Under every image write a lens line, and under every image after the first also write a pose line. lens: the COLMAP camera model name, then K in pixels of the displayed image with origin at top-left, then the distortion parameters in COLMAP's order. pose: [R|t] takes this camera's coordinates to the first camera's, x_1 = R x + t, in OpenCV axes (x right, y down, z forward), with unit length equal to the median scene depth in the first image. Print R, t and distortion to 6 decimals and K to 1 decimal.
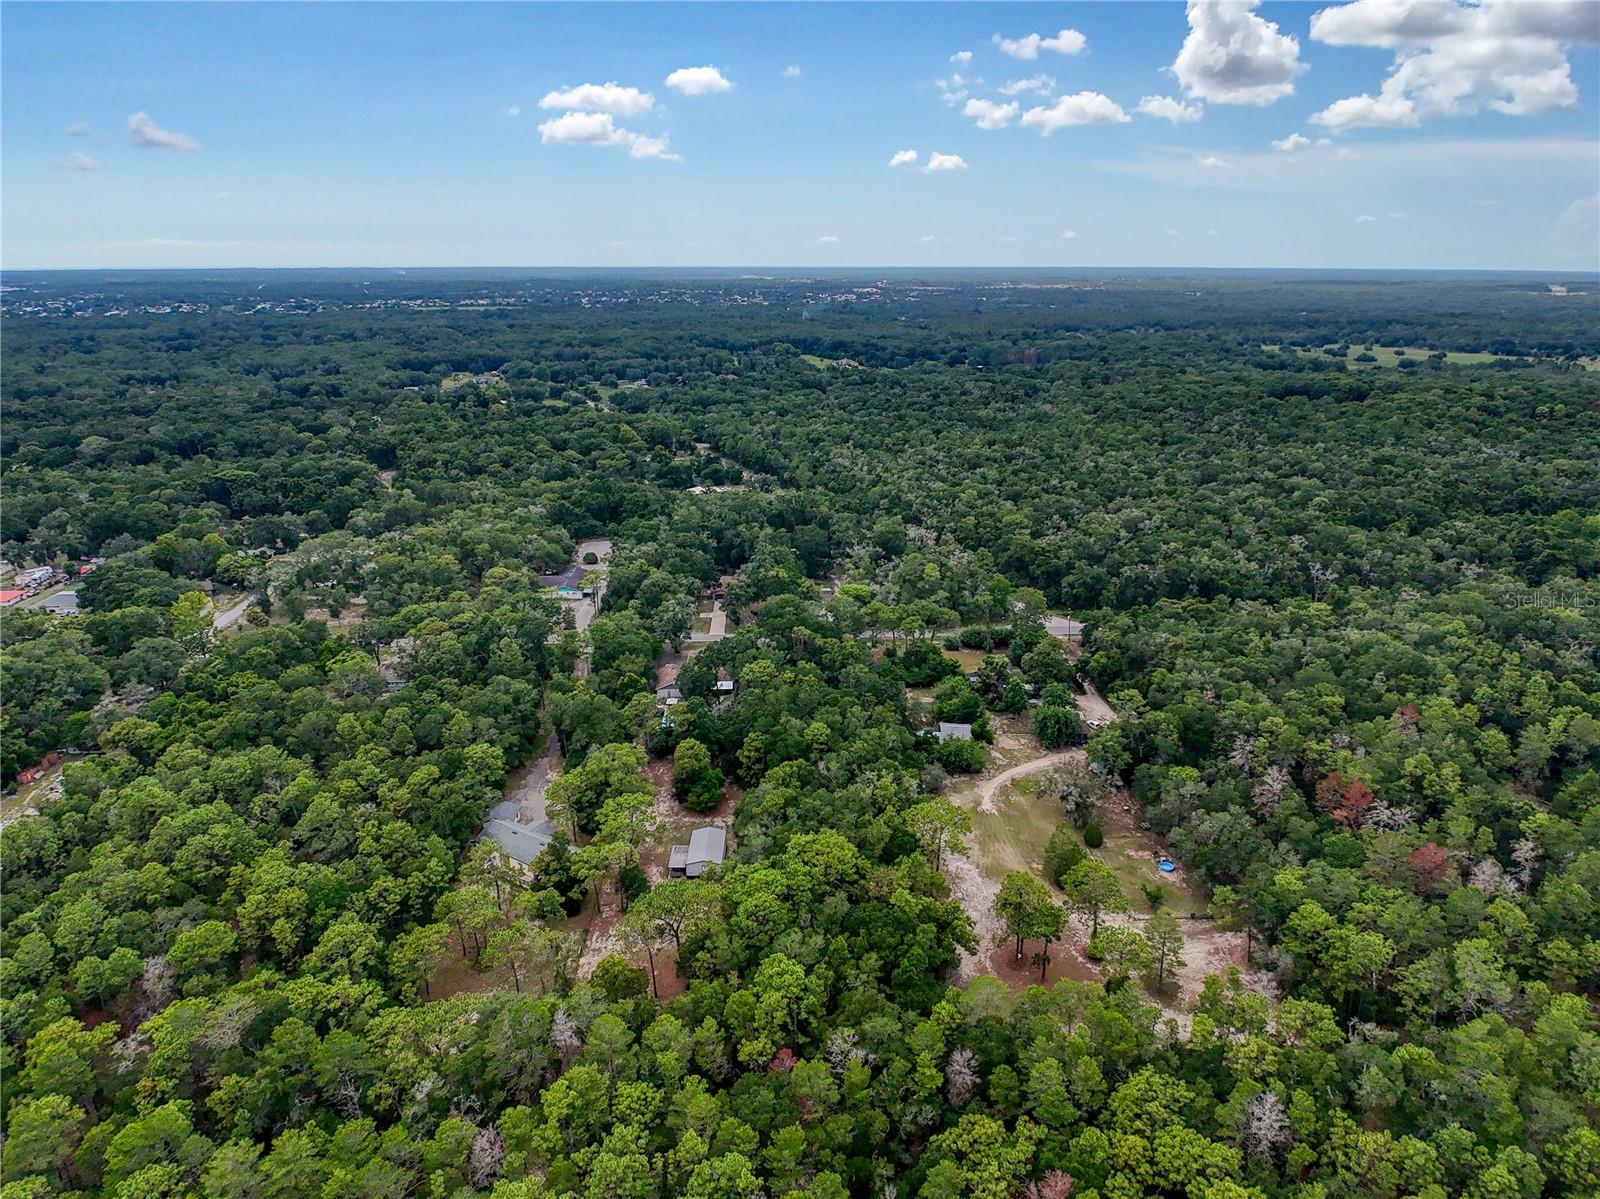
lens RADIAL K [[983.9, 0, 804.6], [0, 983.9, 603.2], [0, 0, 1]] dist [0.016146, -0.029518]
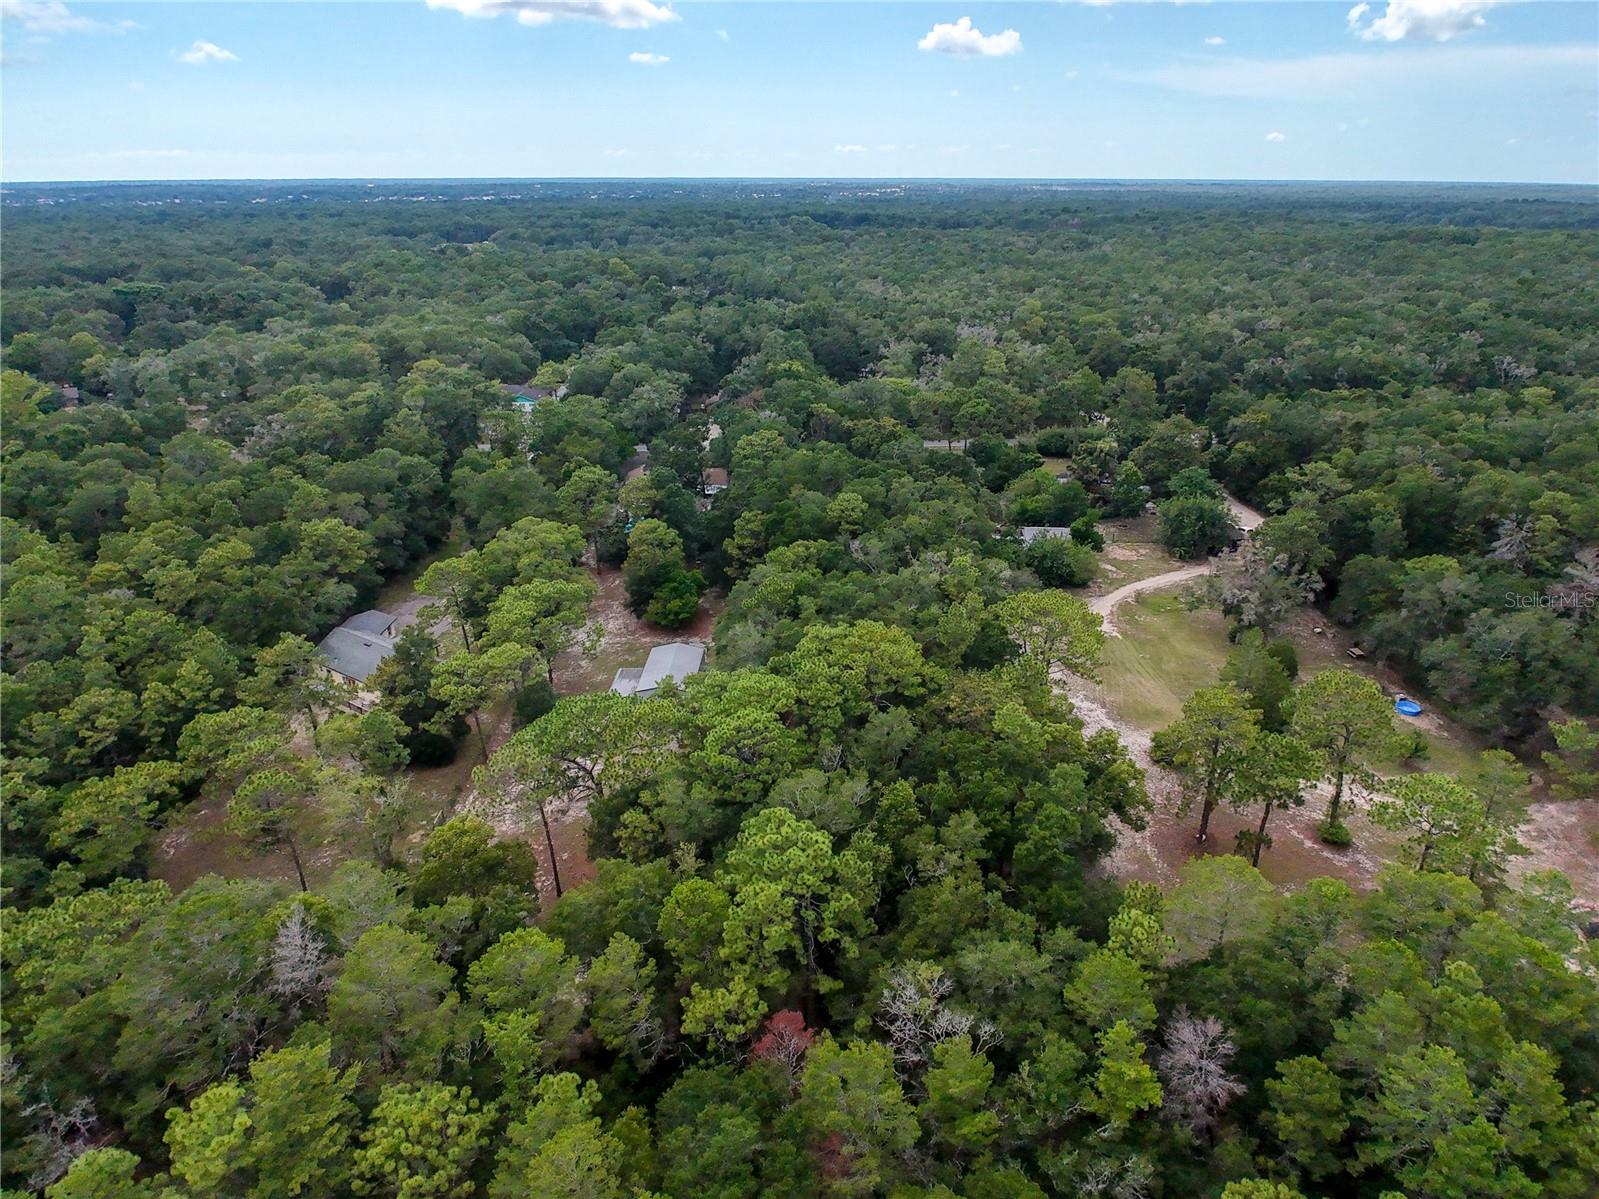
lens RADIAL K [[983.3, 0, 793.0], [0, 983.3, 598.1], [0, 0, 1]] dist [0.016146, -0.029518]
pose [[0.999522, 0.002768, -0.030792, -0.003477], [-0.000616, 0.997570, 0.069675, 0.182663], [0.030910, -0.069623, 0.997094, 0.439172]]
